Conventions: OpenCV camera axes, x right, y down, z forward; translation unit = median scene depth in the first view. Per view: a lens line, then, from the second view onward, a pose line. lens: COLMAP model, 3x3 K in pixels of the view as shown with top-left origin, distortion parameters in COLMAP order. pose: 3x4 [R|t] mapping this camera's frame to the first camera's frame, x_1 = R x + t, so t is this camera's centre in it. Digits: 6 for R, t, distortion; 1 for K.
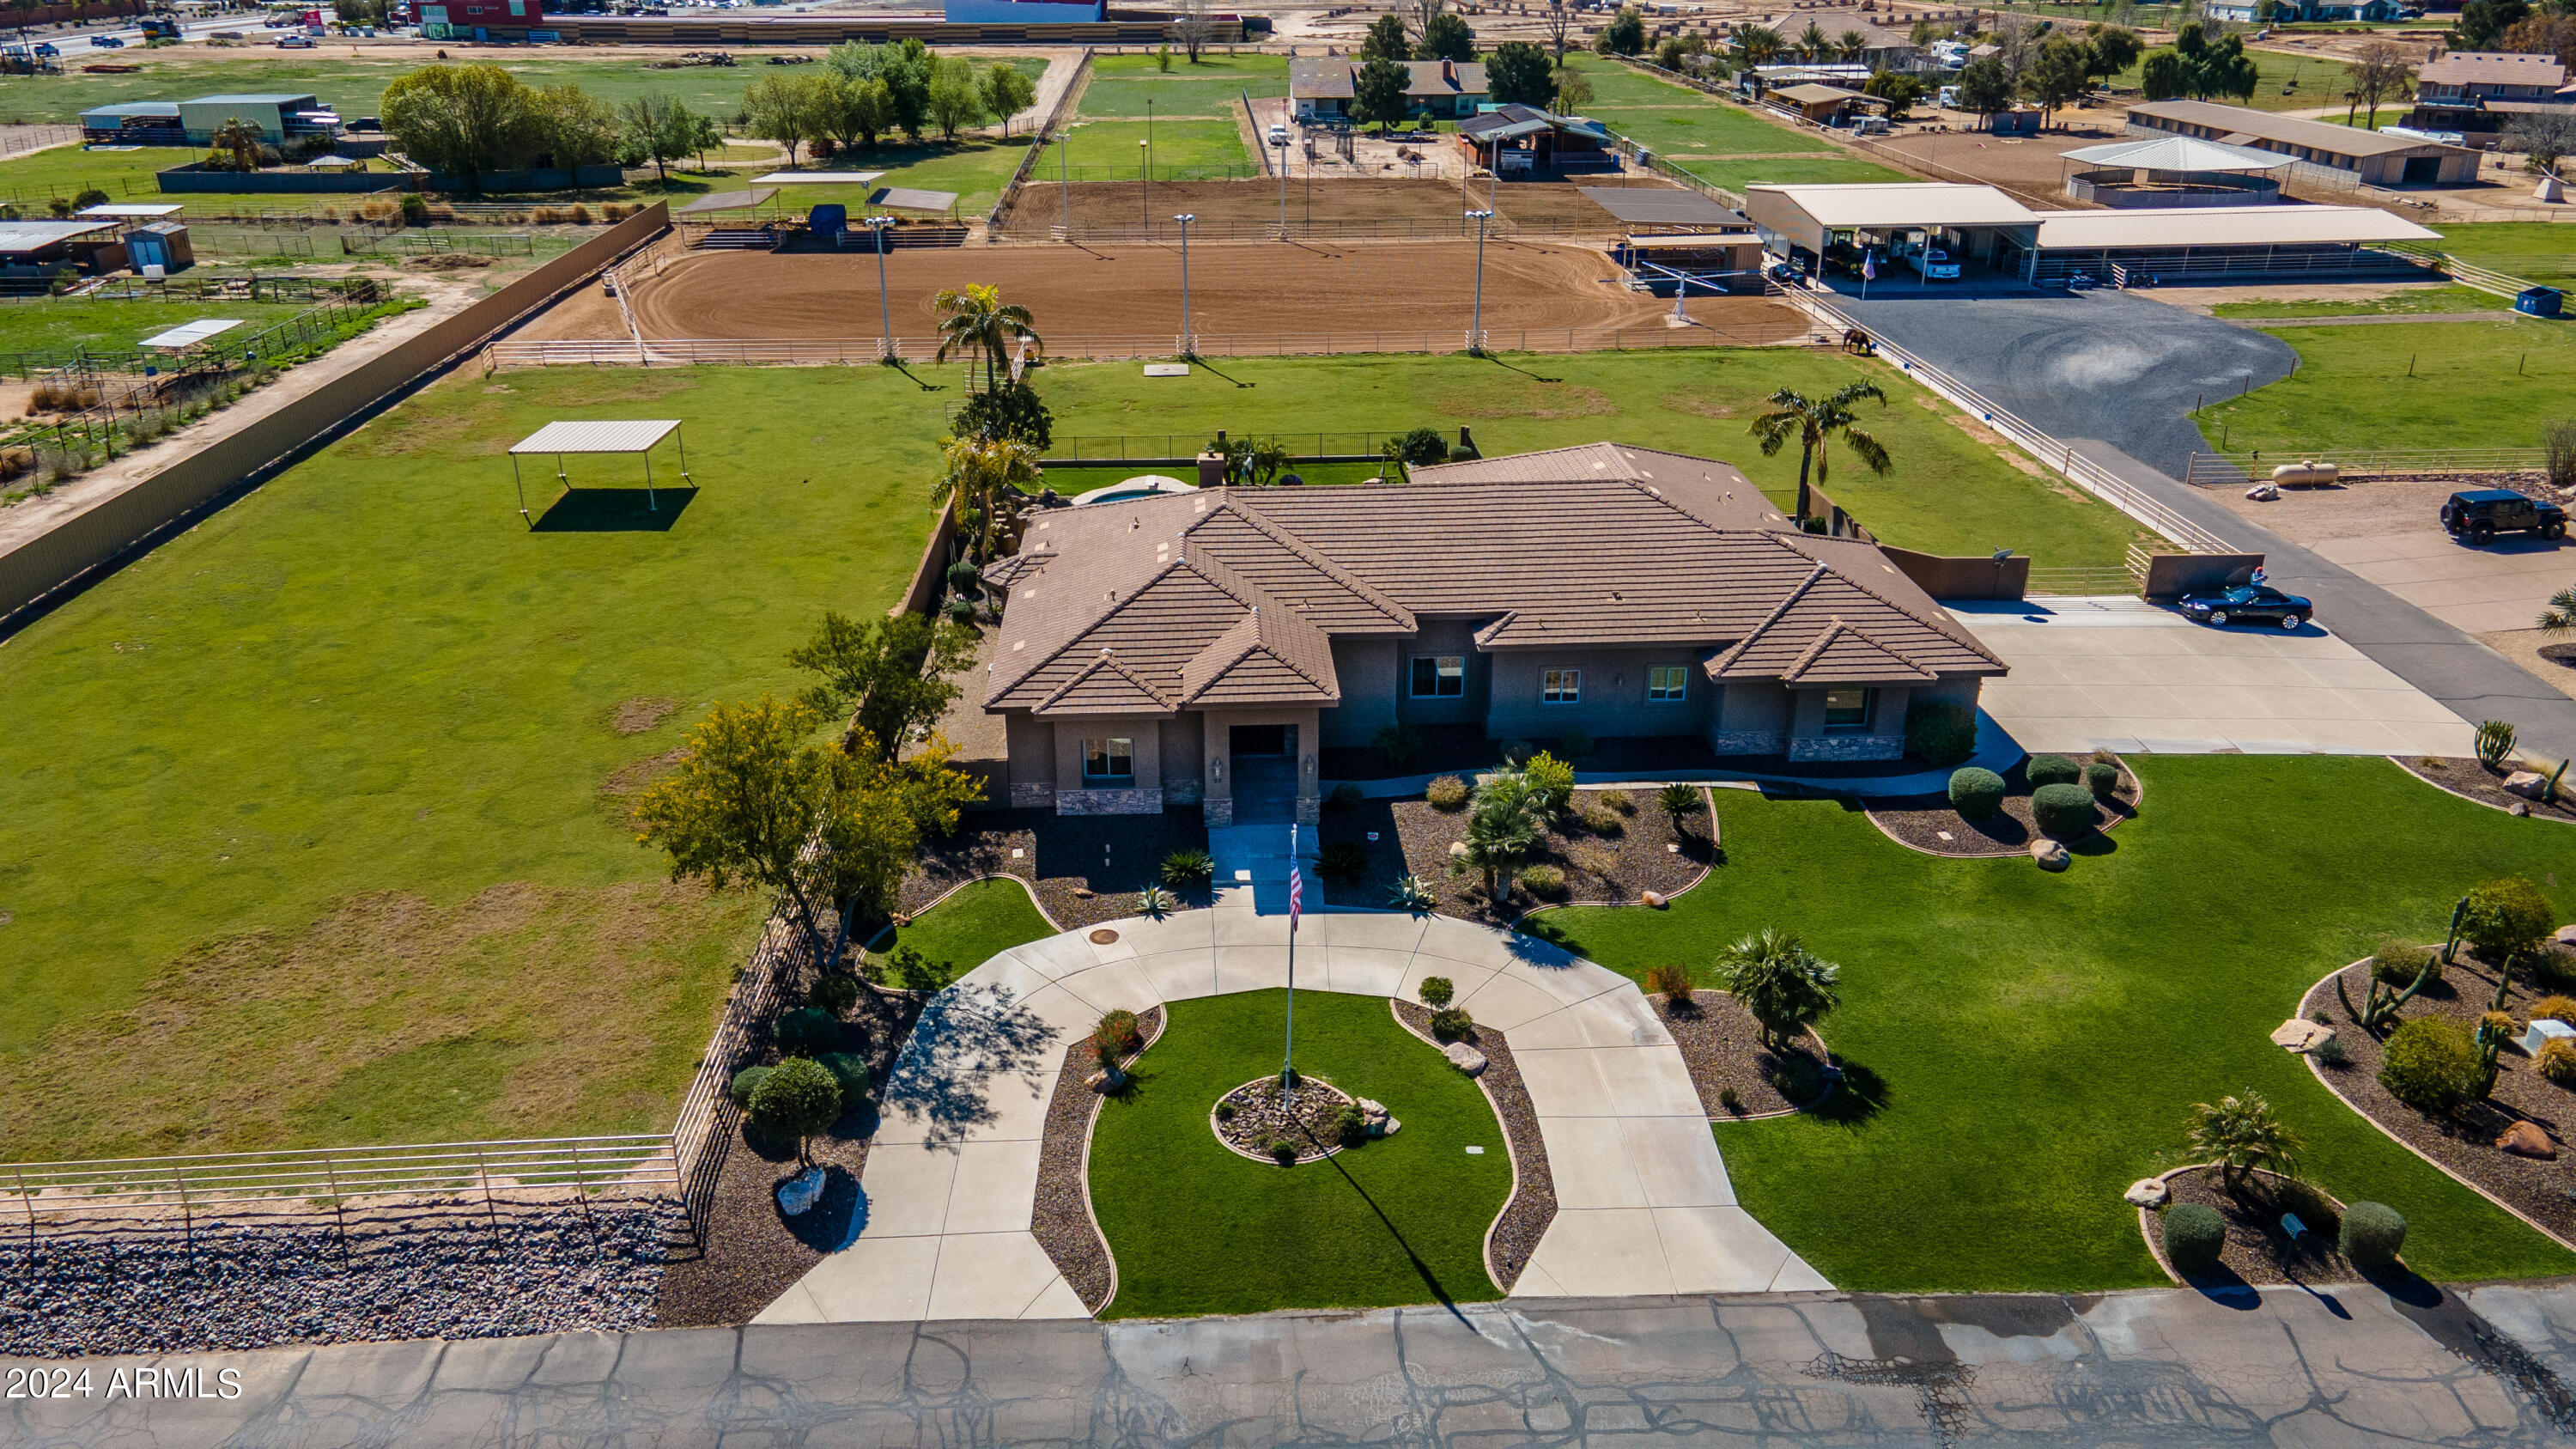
lens RADIAL K [[1895.5, 0, 1241.7], [0, 1895.5, 758.0], [0, 0, 1]] dist [0.031799, 0.008415]
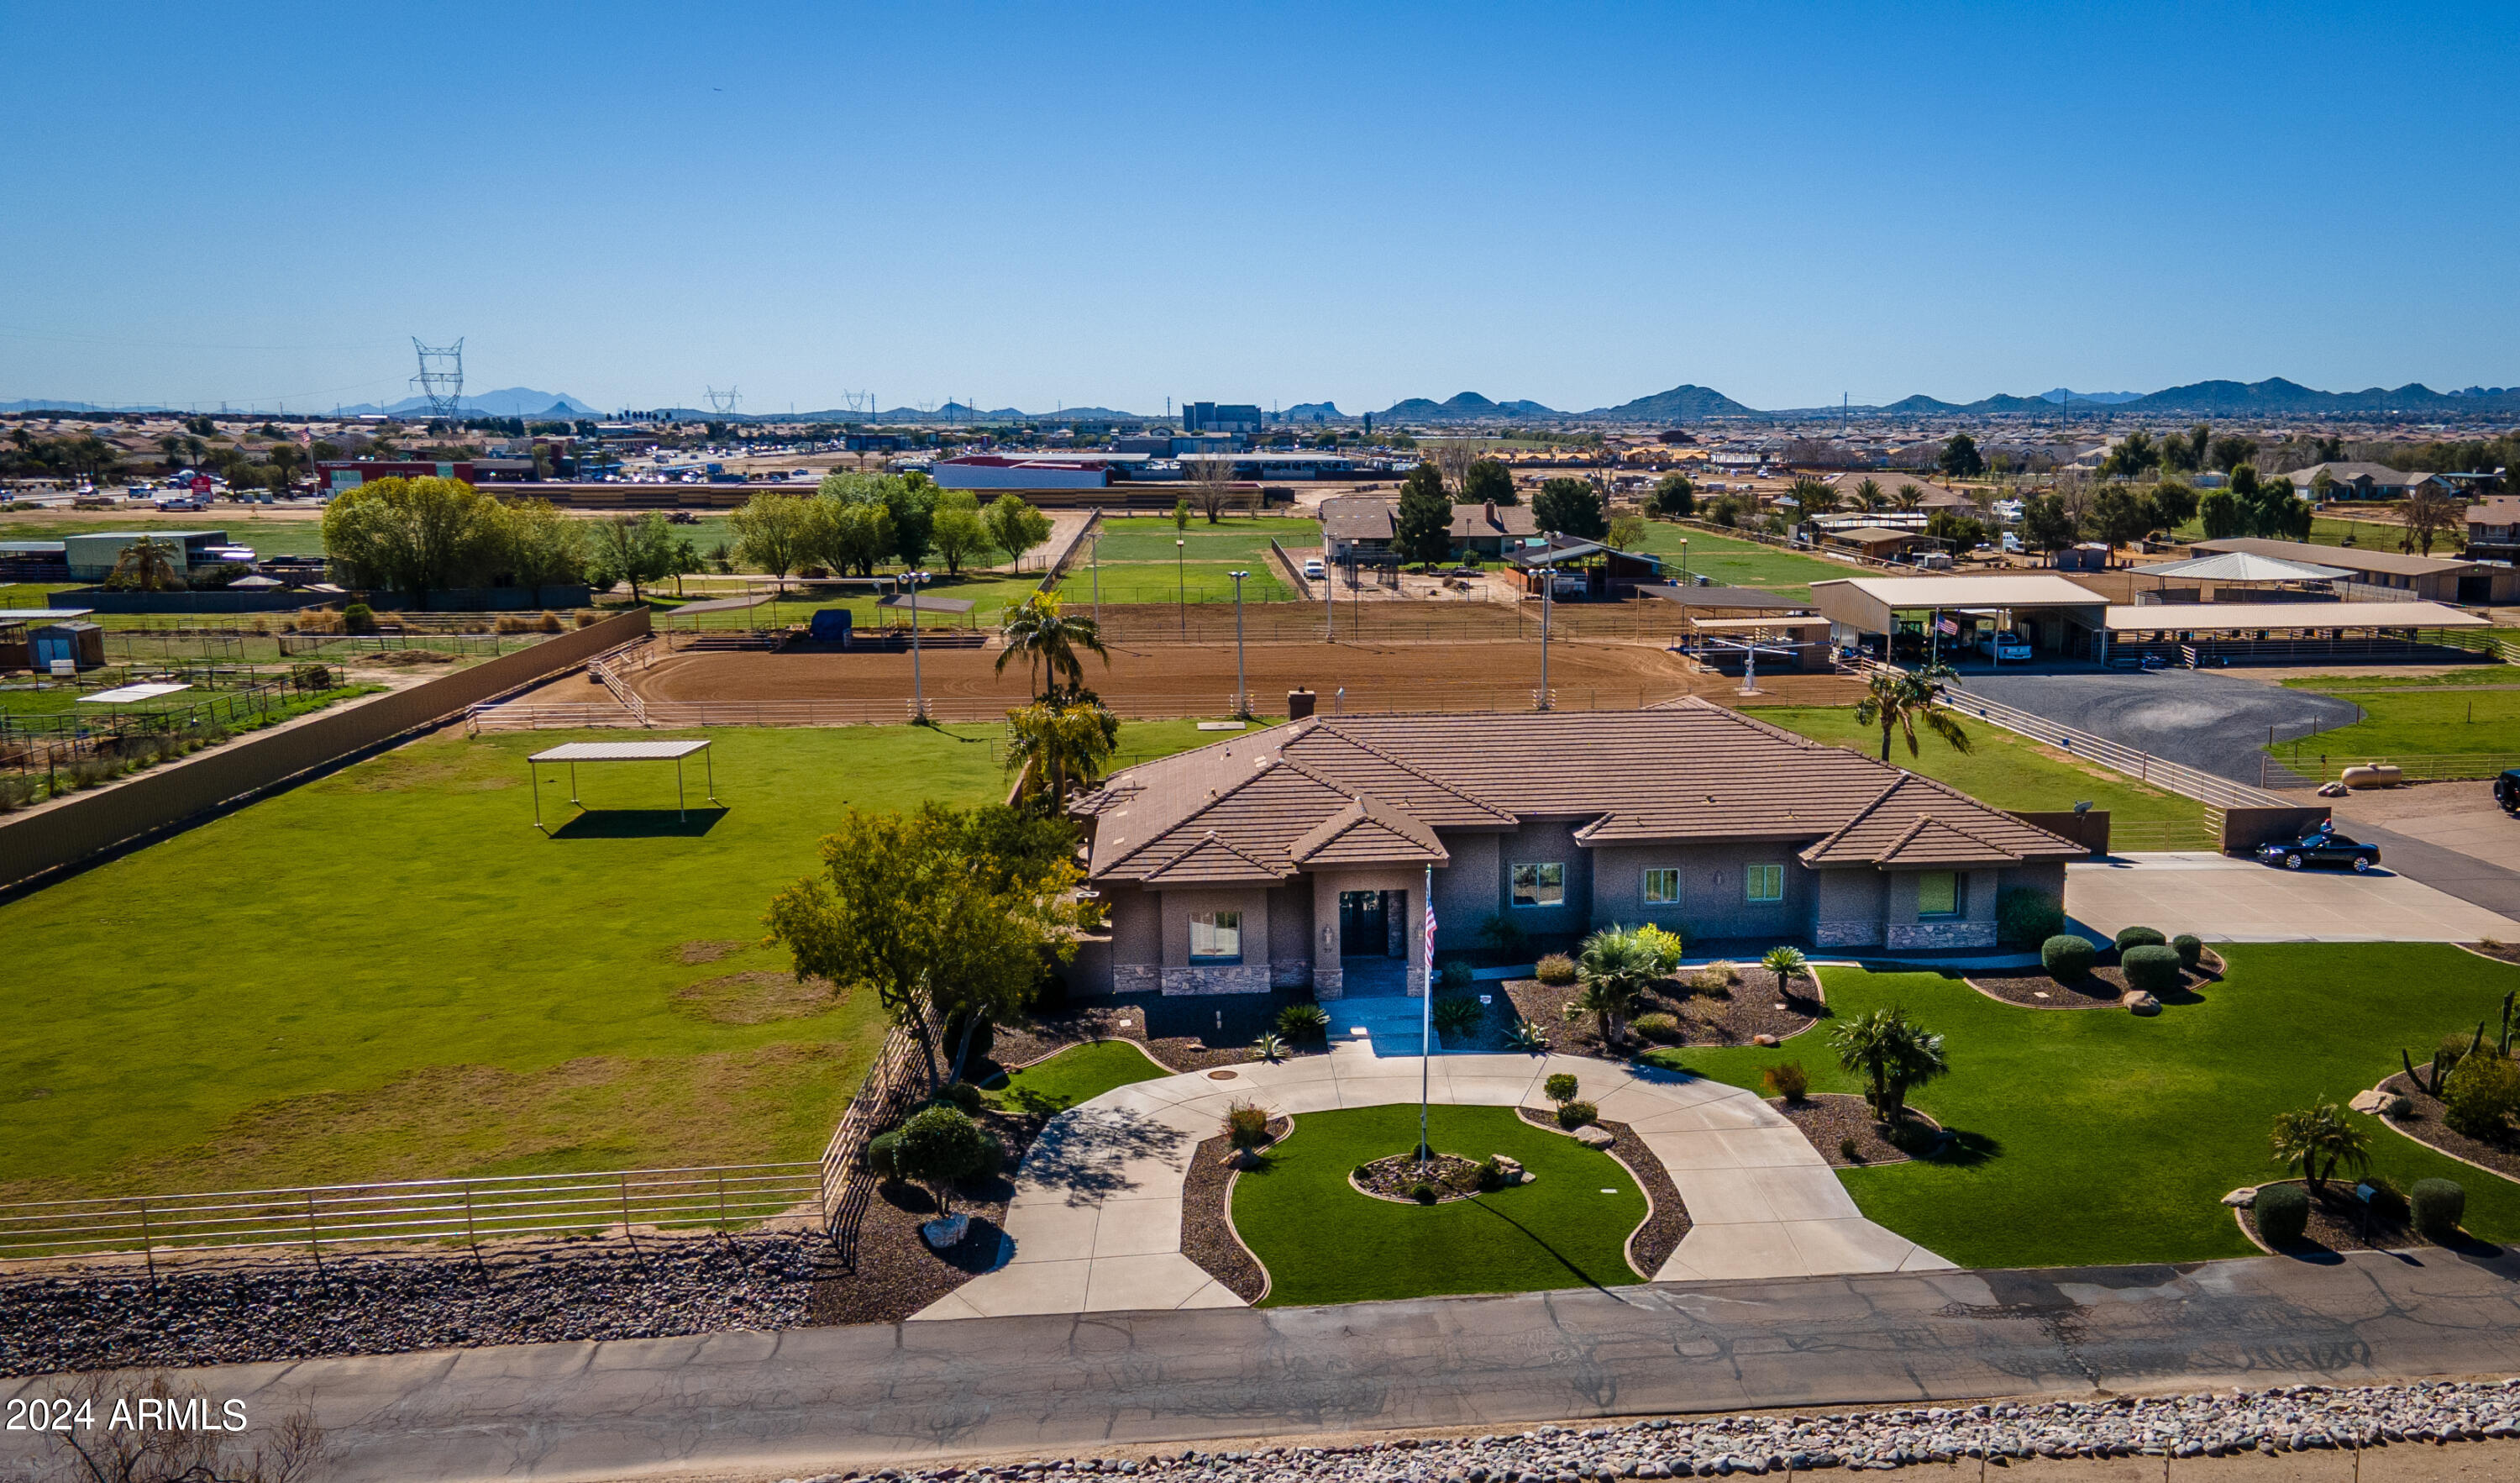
lens RADIAL K [[2244.6, 0, 1475.5], [0, 2244.6, 842.6], [0, 0, 1]] dist [0.087387, -0.191391]
pose [[0.995035, -0.015190, 0.098362, -0.050882], [0.037541, 0.972566, -0.229579, 0.232209], [-0.092176, 0.232132, 0.968307, -0.163793]]
